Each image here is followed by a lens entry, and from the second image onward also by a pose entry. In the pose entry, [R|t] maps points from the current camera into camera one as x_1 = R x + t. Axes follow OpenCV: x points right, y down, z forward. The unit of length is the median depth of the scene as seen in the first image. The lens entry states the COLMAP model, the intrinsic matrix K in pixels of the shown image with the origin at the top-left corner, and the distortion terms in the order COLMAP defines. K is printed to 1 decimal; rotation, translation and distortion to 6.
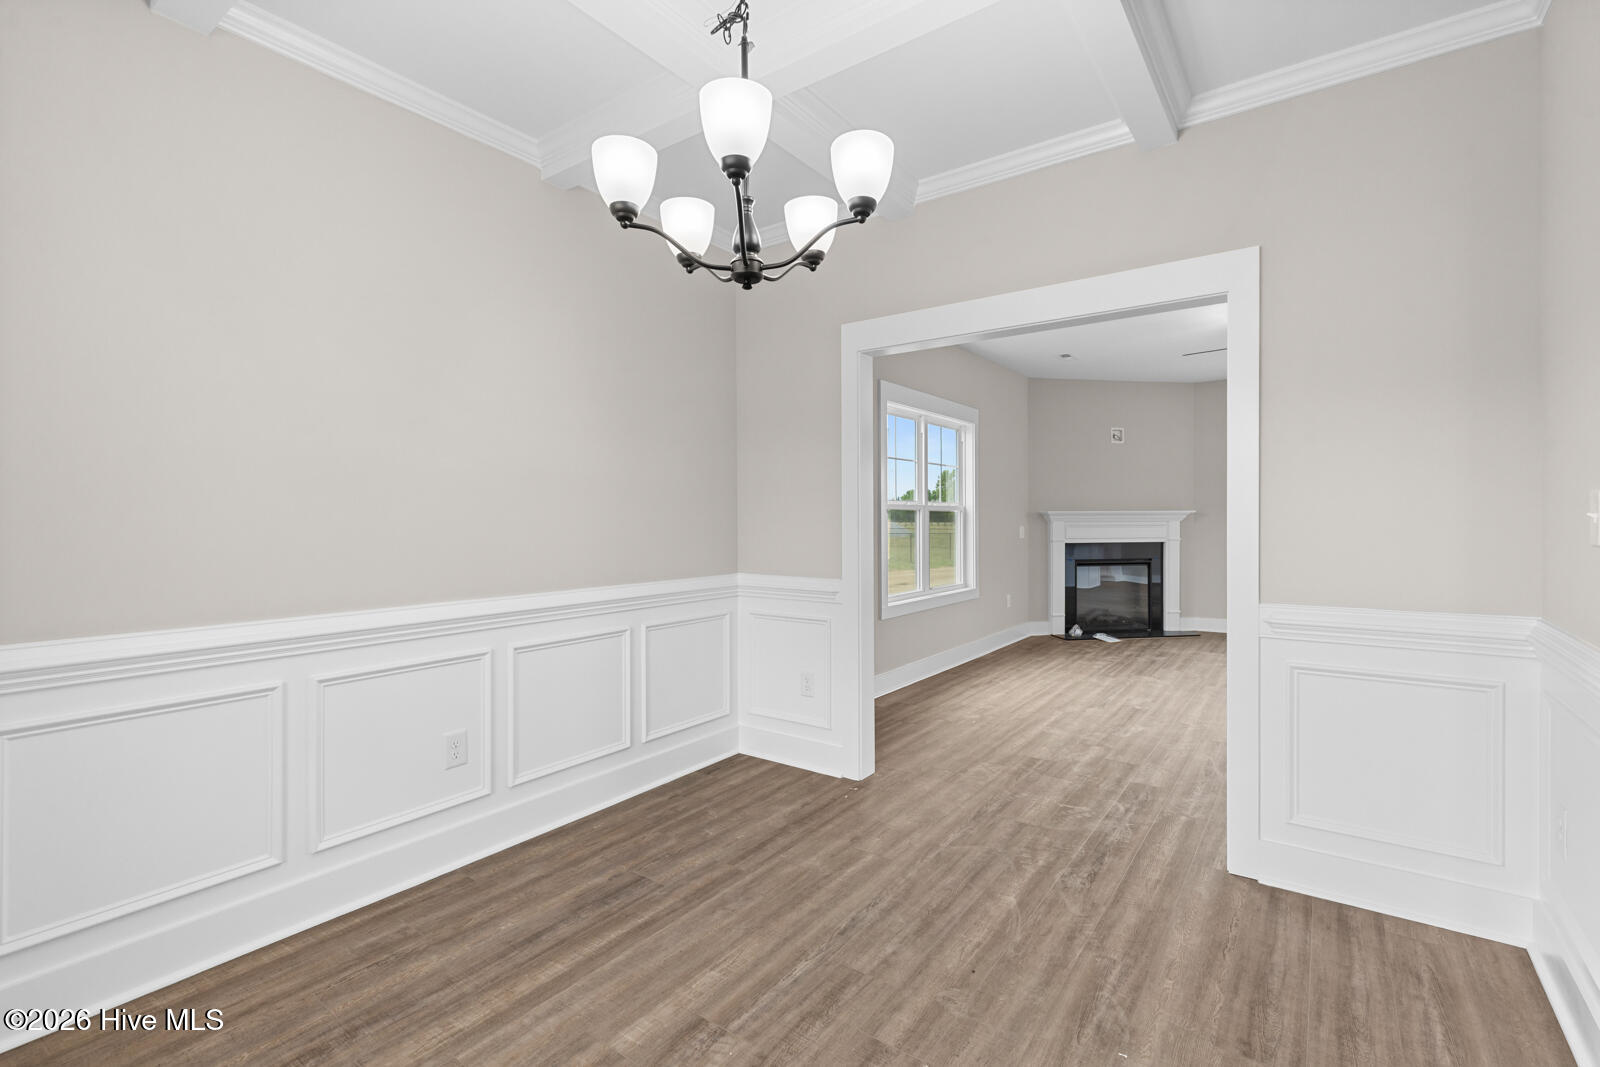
lens RADIAL K [[728.3, 0, 805.2], [0, 728.3, 536.2], [0, 0, 1]] dist [0.001477, 0.000172]
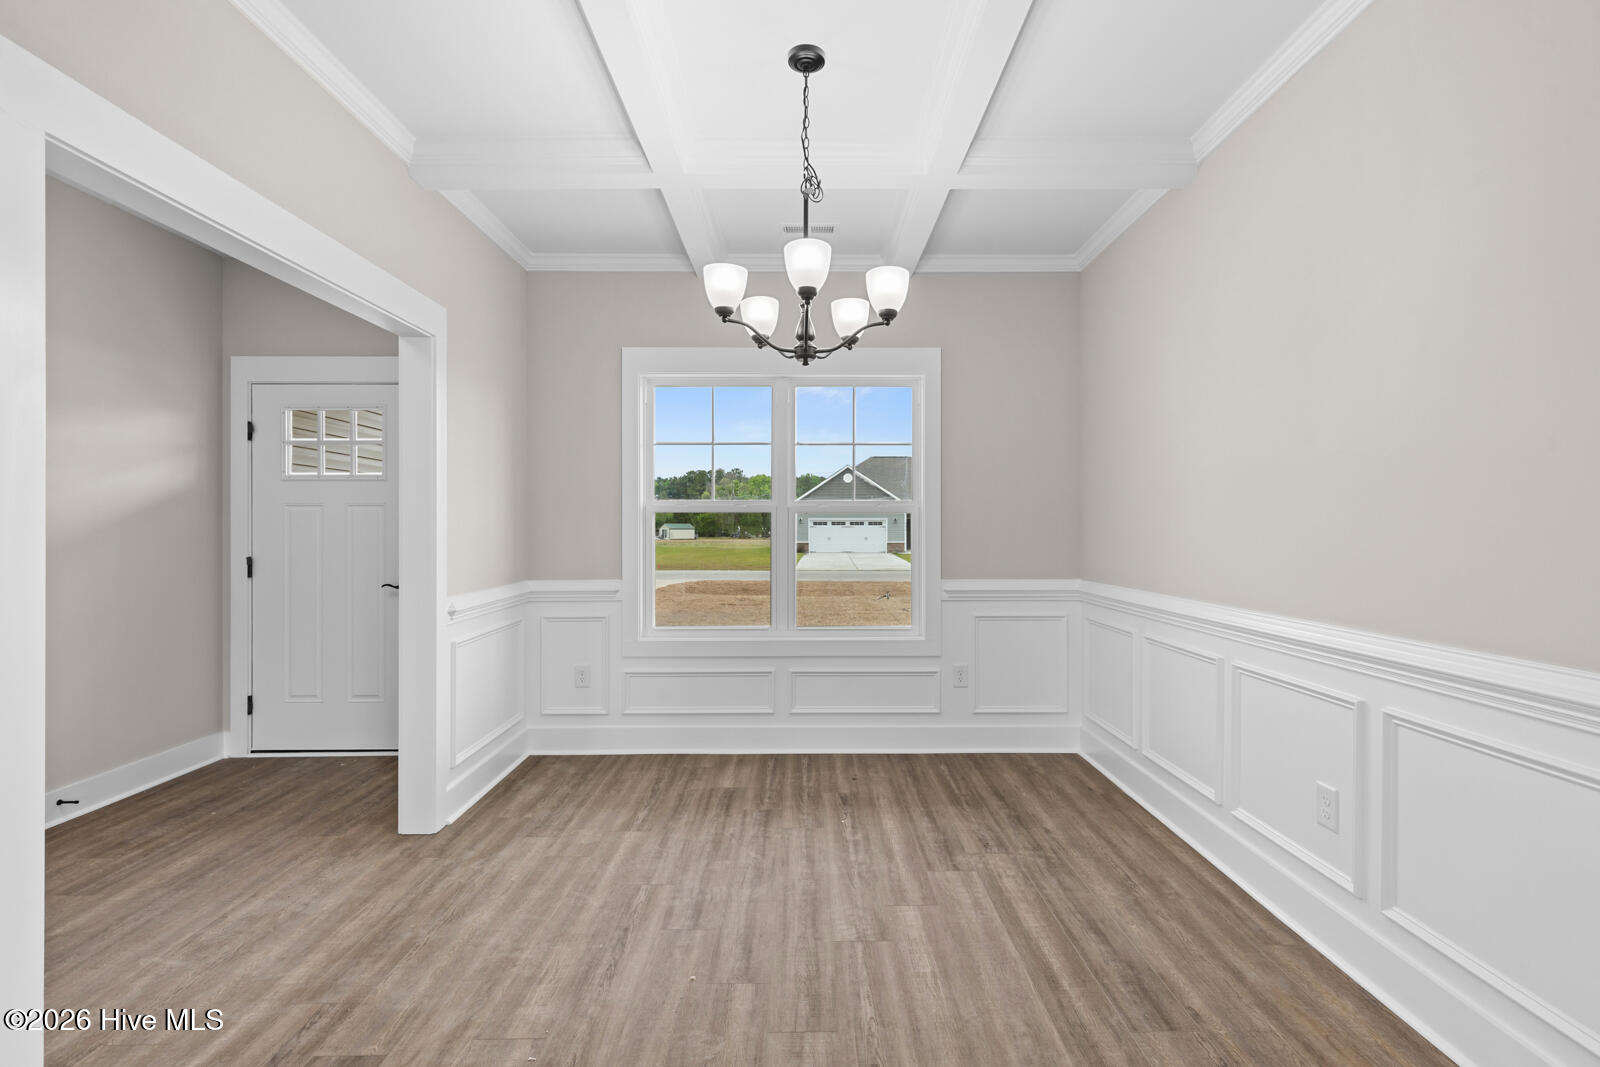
lens RADIAL K [[728.3, 0, 805.2], [0, 728.3, 536.2], [0, 0, 1]] dist [0.001477, 0.000172]
pose [[-0.811721, 0.013827, -0.583881, 0.605688], [-0.006108, 0.999464, 0.032160, -0.039195], [0.584013, 0.029672, -0.811202, 1.726149]]
